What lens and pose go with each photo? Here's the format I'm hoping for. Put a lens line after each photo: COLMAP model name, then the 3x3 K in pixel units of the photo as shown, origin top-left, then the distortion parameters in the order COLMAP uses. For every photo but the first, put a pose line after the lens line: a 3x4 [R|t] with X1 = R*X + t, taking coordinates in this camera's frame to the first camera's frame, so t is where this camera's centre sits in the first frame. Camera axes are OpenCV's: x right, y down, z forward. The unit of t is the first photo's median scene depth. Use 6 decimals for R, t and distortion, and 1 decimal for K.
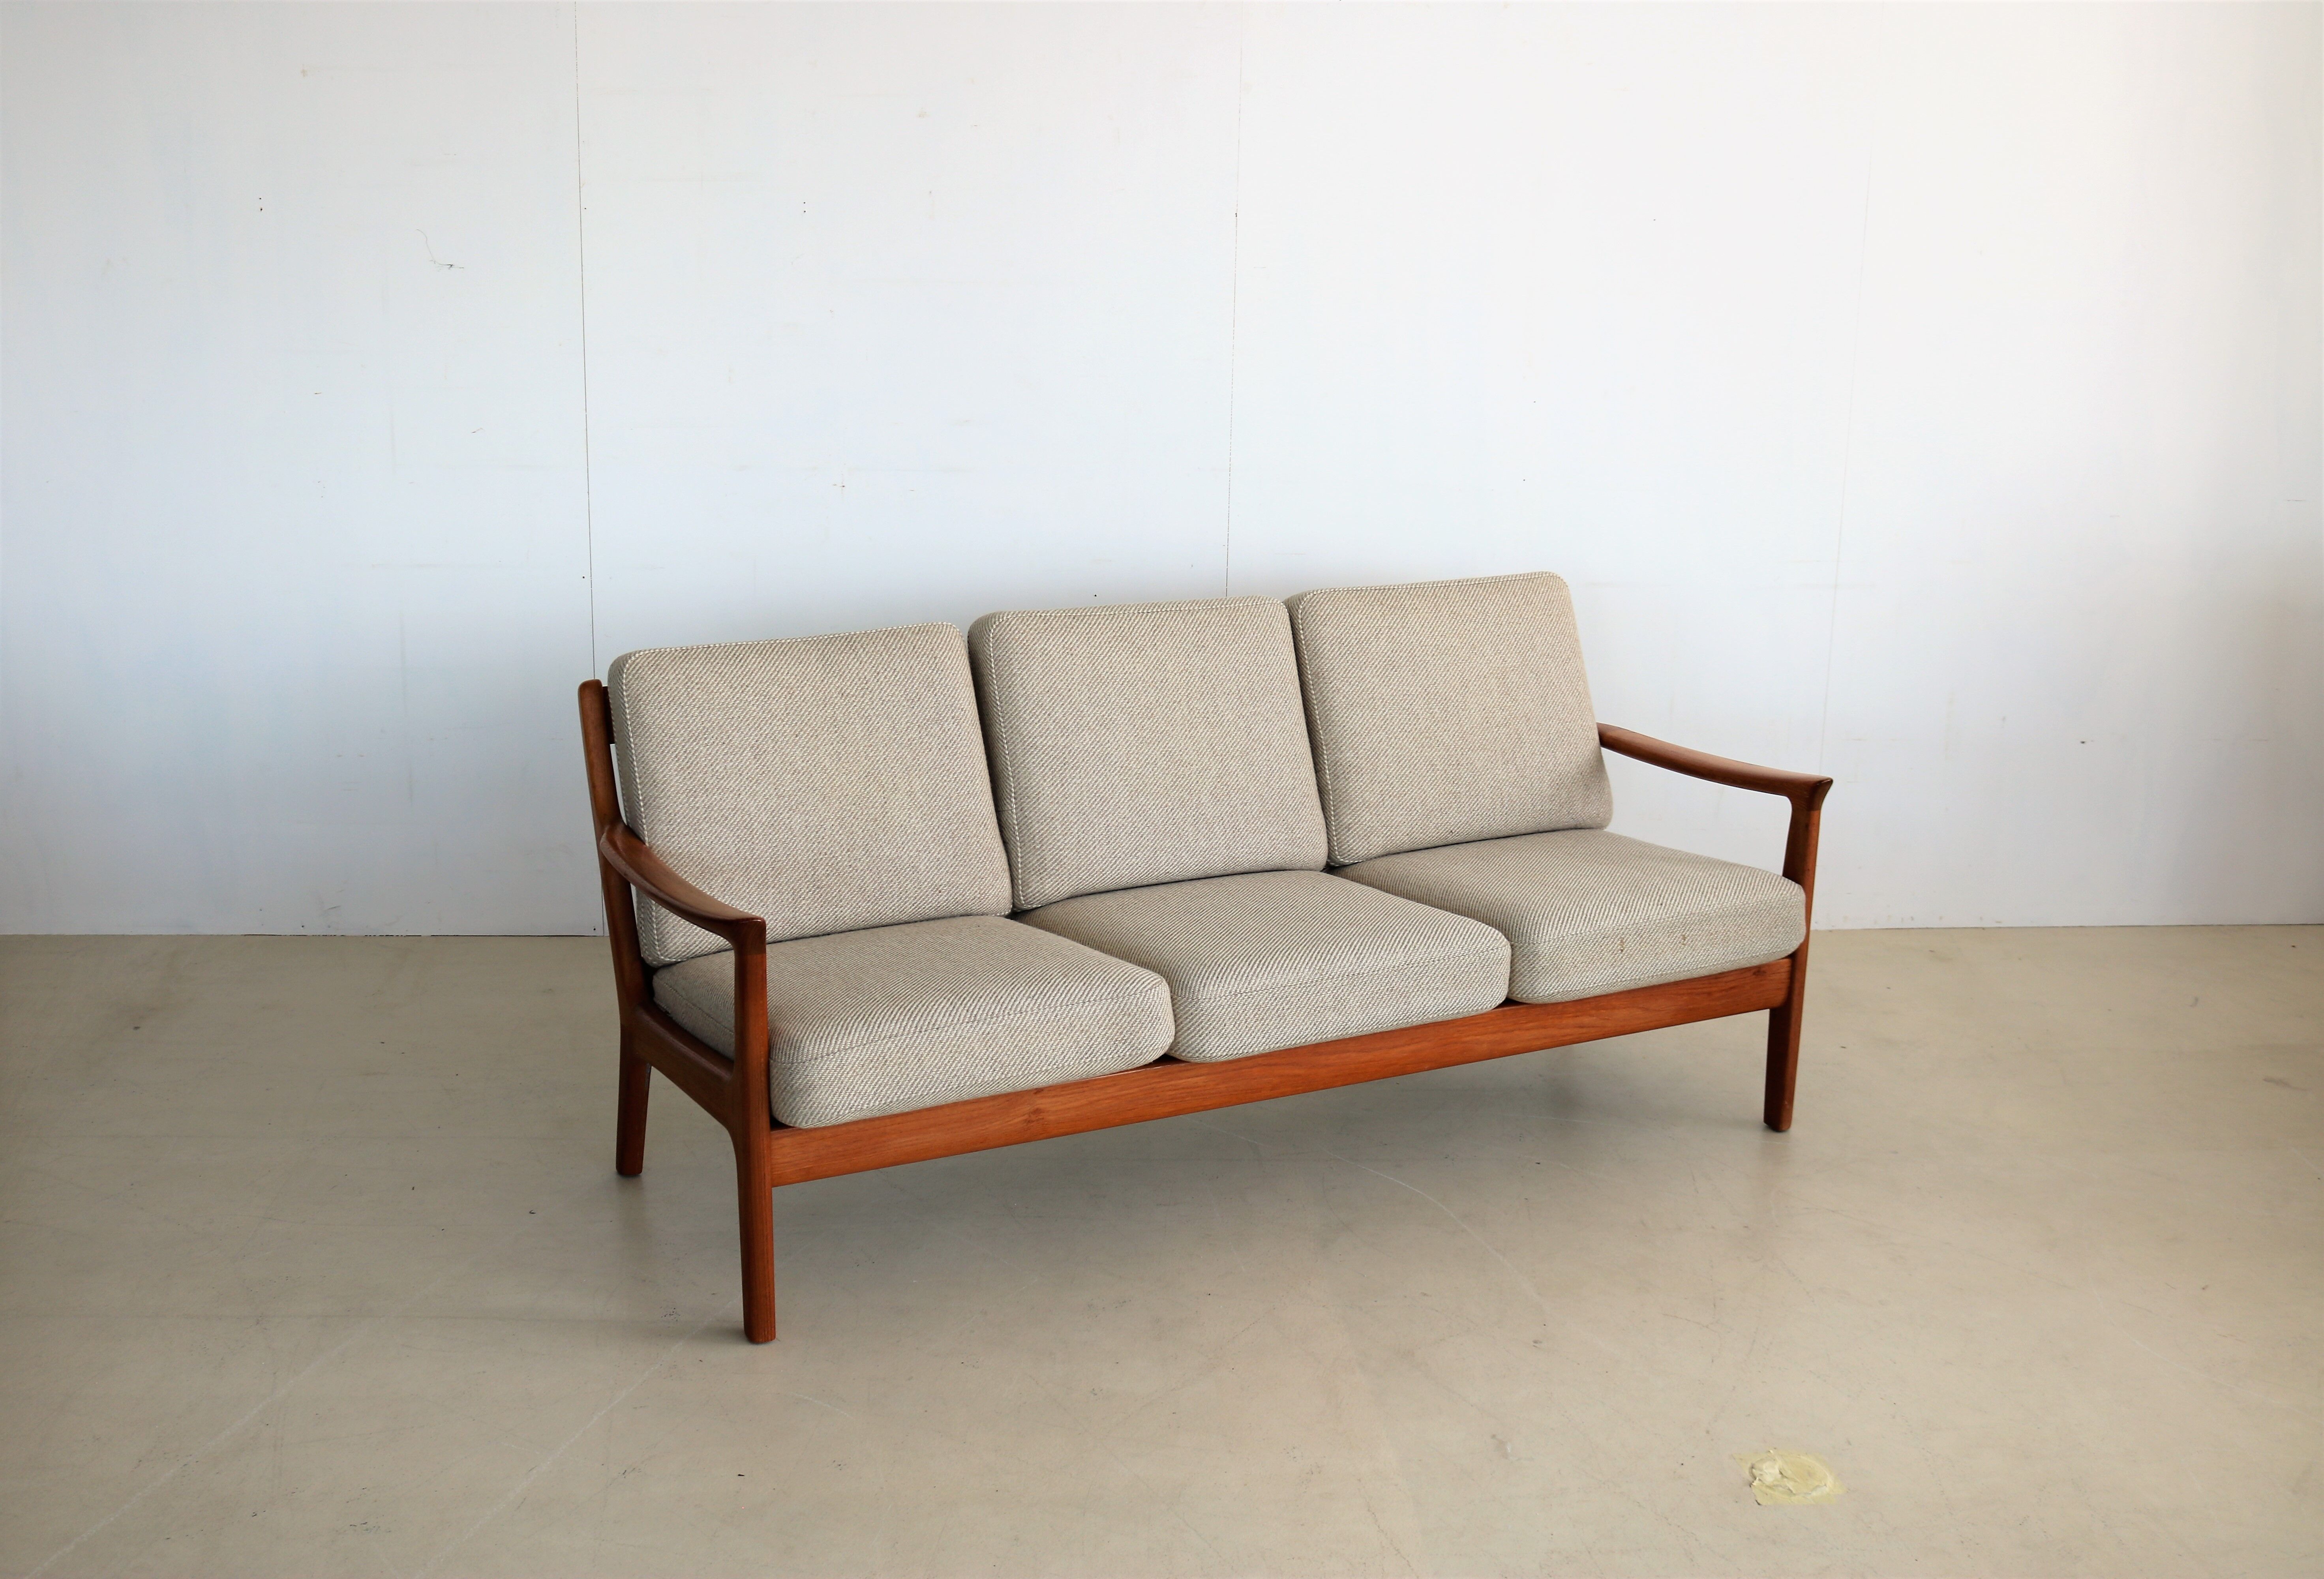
lens RADIAL K [[2470.3, 0, 1104.5], [0, 2470.3, 816.6], [0, 0, 1]] dist [-0.089293, 0.000000]
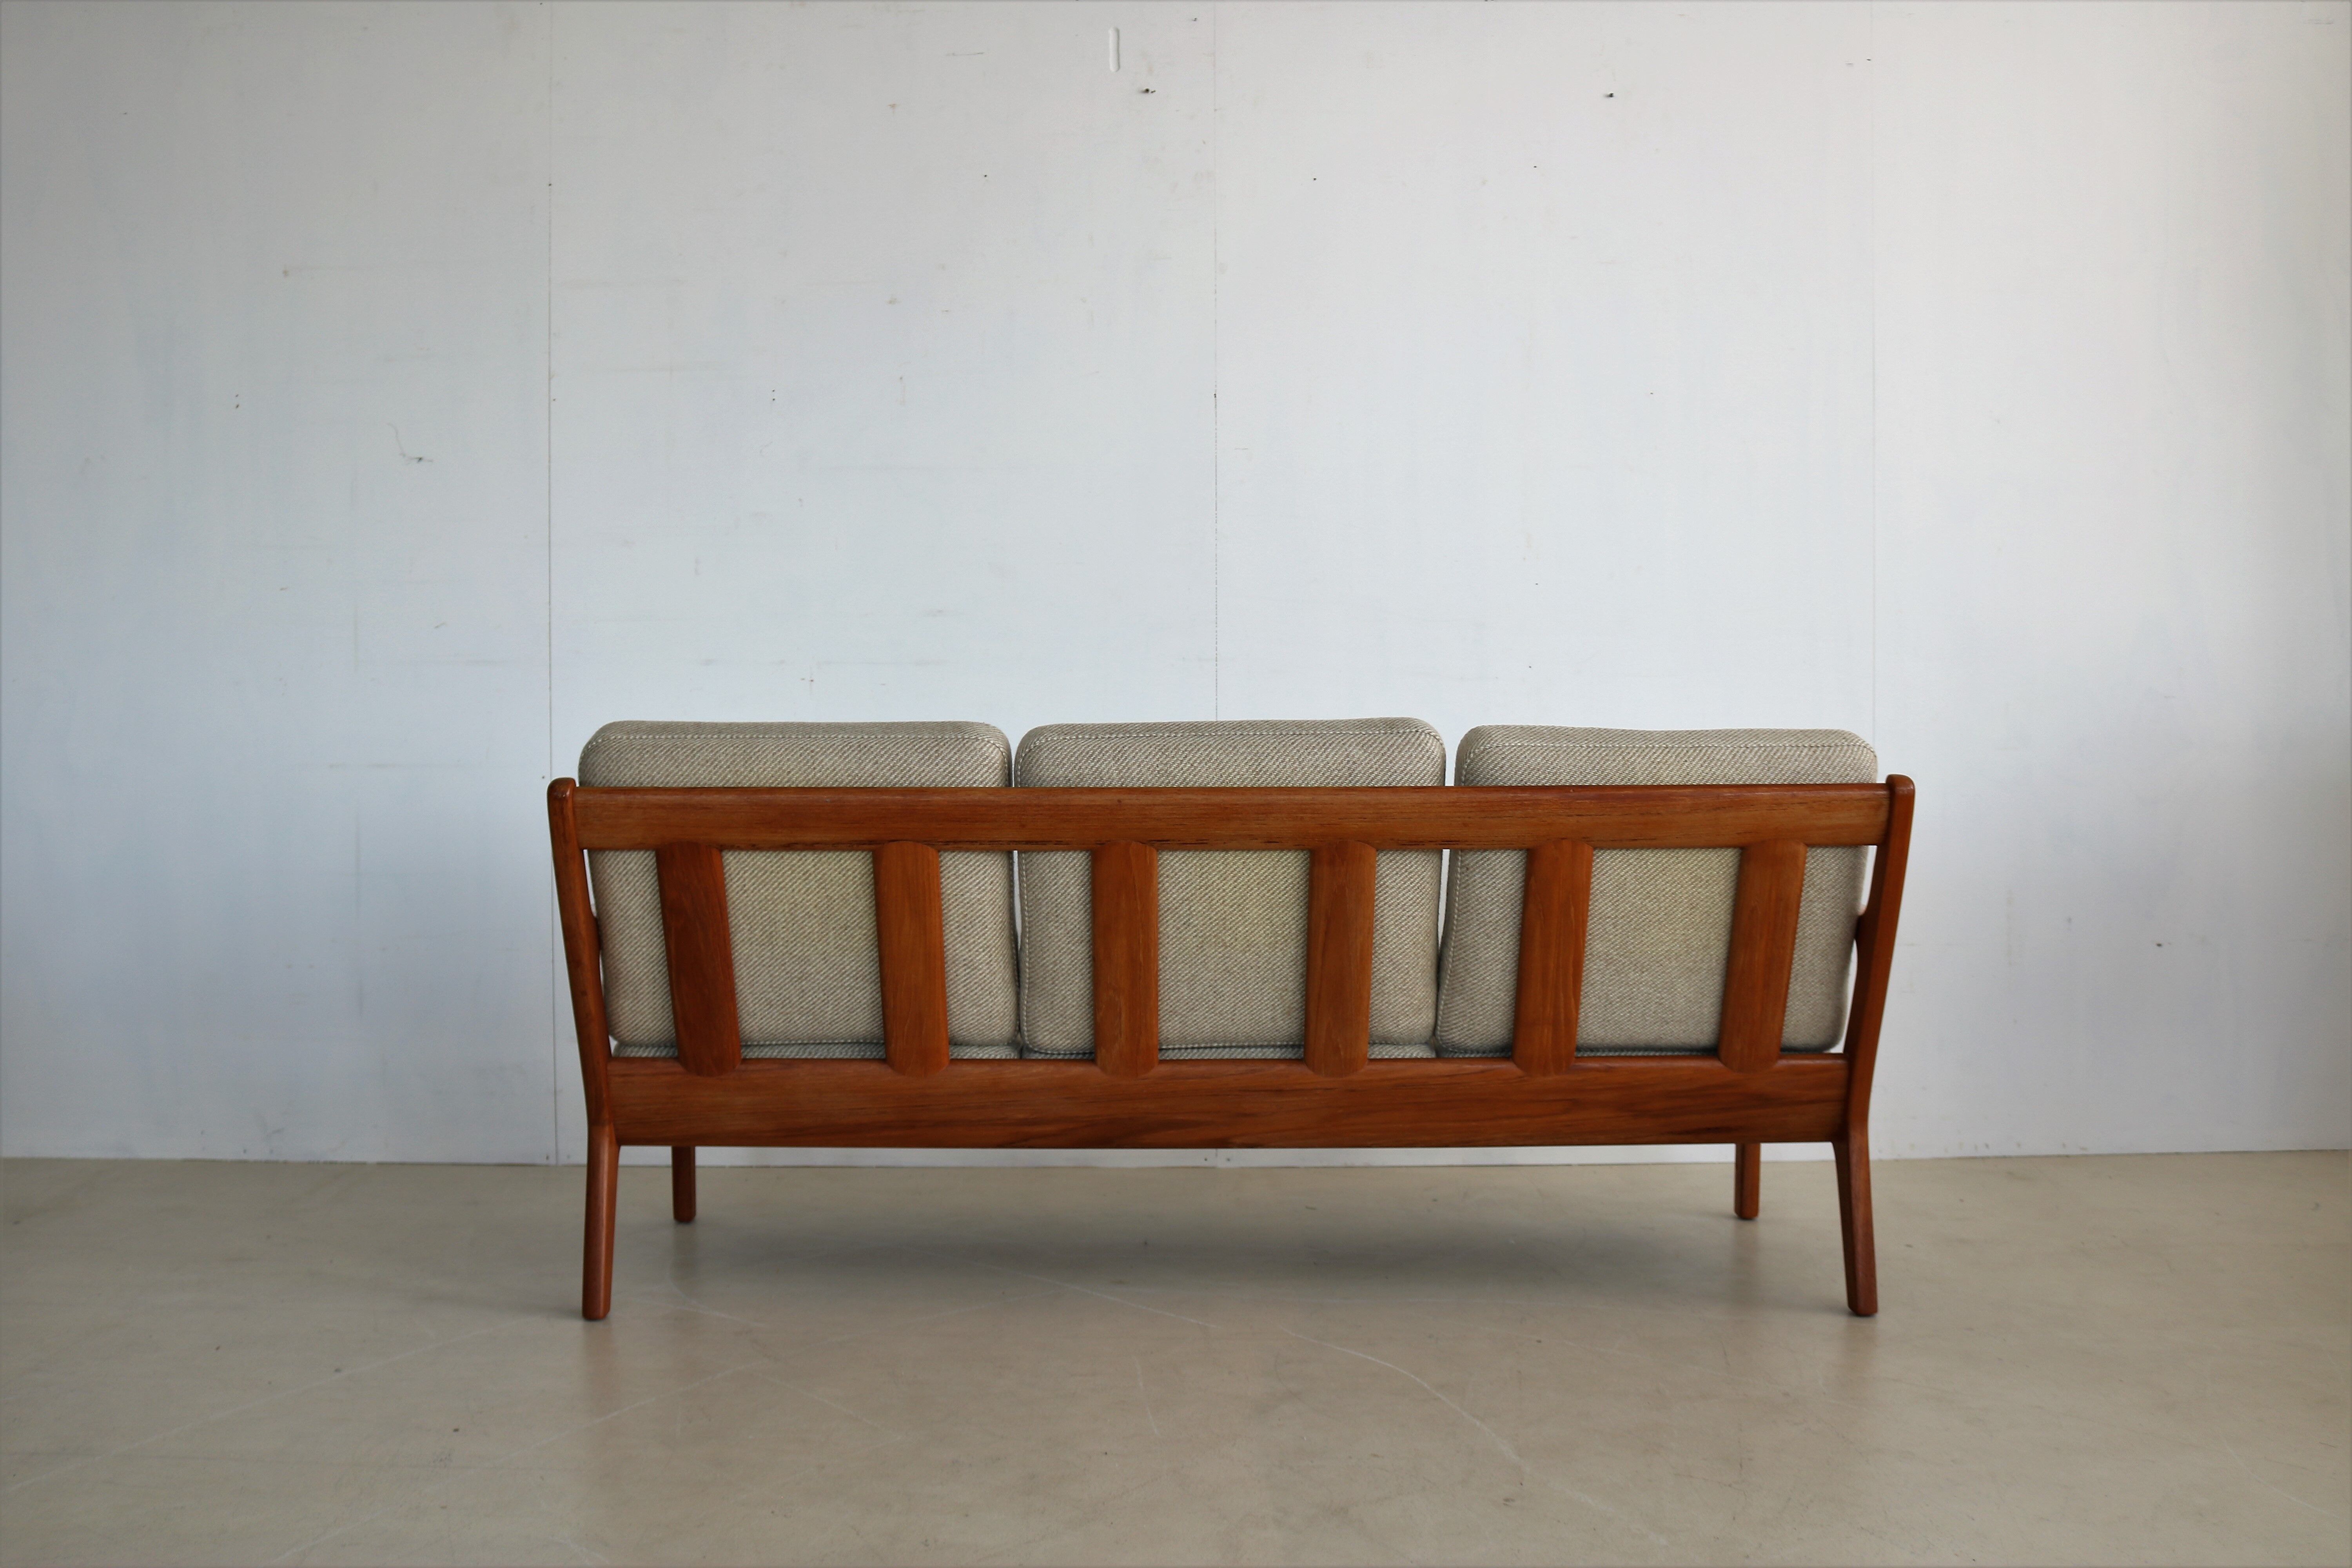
lens RADIAL K [[2189.7, 0, 1142.0], [0, 2189.7, 825.9], [0, 0, 1]] dist [-0.085608, 0.000000]
pose [[0.998052, -0.015050, -0.060546, 0.090898], [0.001363, 0.975496, -0.220013, 0.135917], [0.062373, 0.219502, 0.973616, 0.236427]]
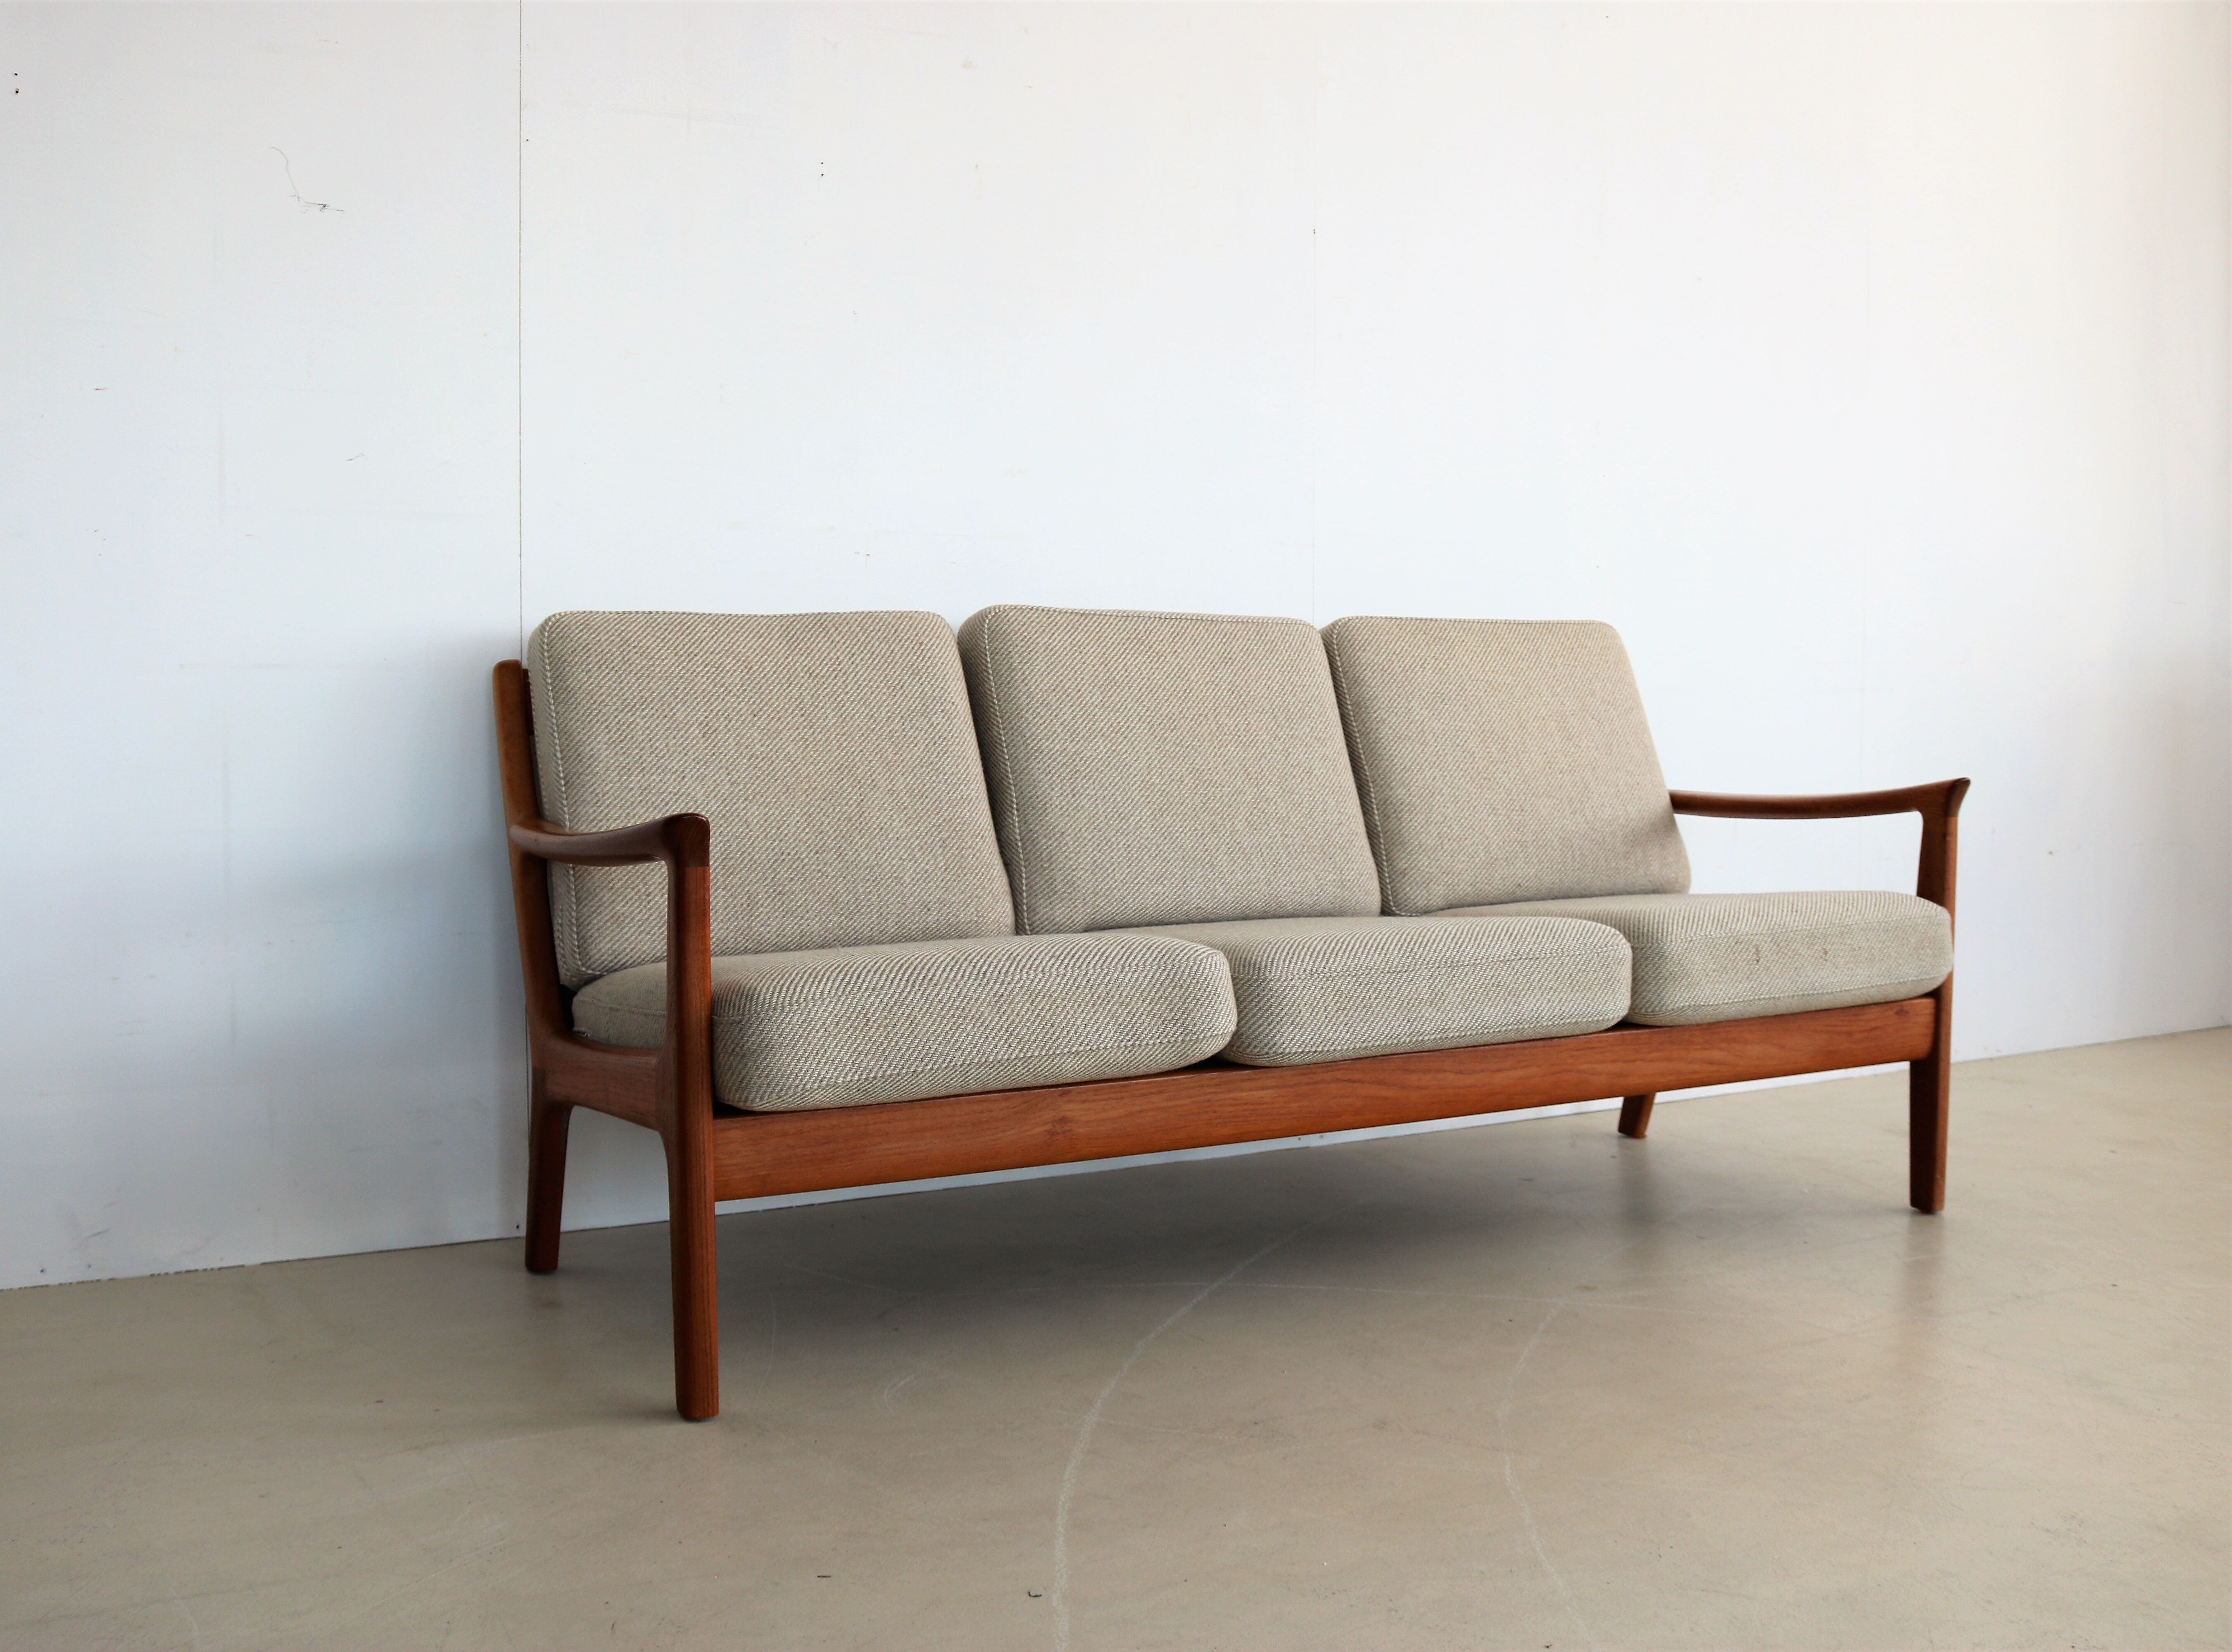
lens RADIAL K [[2166.6, 0, 1108.4], [0, 2166.6, 862.6], [0, 0, 1]] dist [-0.102895, 0.000000]
pose [[0.999270, -0.015811, 0.034771, -0.031538], [0.021986, 0.982473, -0.185102, 0.147475], [-0.031235, 0.185731, 0.982104, 0.286480]]
